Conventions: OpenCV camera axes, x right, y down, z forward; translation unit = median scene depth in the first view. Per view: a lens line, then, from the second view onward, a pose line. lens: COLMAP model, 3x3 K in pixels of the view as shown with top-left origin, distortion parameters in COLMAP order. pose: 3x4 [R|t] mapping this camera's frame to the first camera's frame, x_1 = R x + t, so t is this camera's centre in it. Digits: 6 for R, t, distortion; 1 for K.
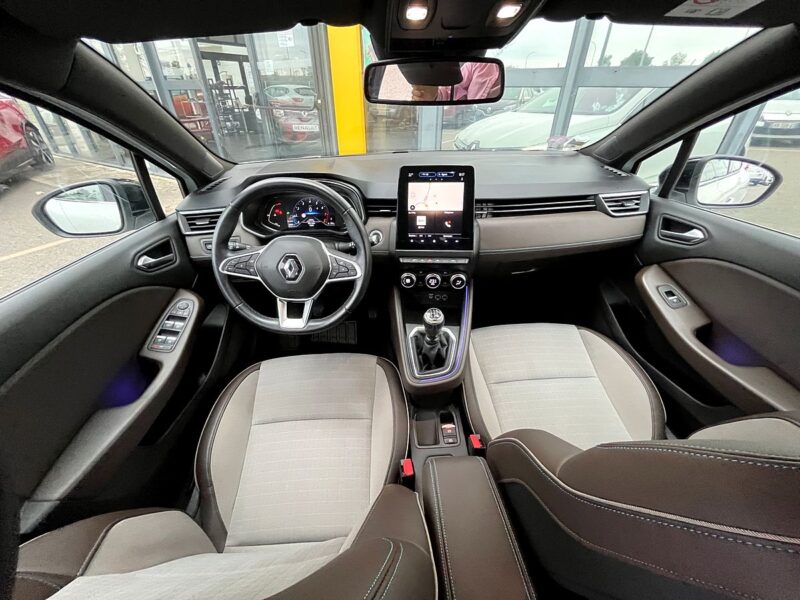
lens RADIAL K [[318.5, 0, 400.0], [0, 318.5, 300.0], [0, 0, 1]] dist [0.008674, -0.000089]
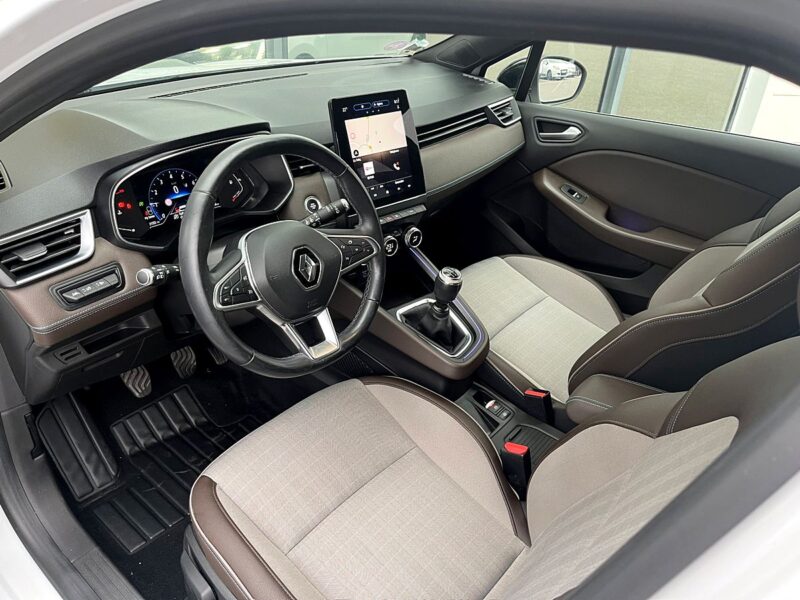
lens RADIAL K [[606.3, 0, 395.7], [0, 606.3, 295.1], [0, 0, 1]] dist [0.109214, -0.150312]
pose [[0.690178, -0.317981, 0.650033, -0.899604], [0.344882, 0.934241, 0.090827, -0.081980], [-0.636169, 0.161498, 0.754458, -0.055312]]
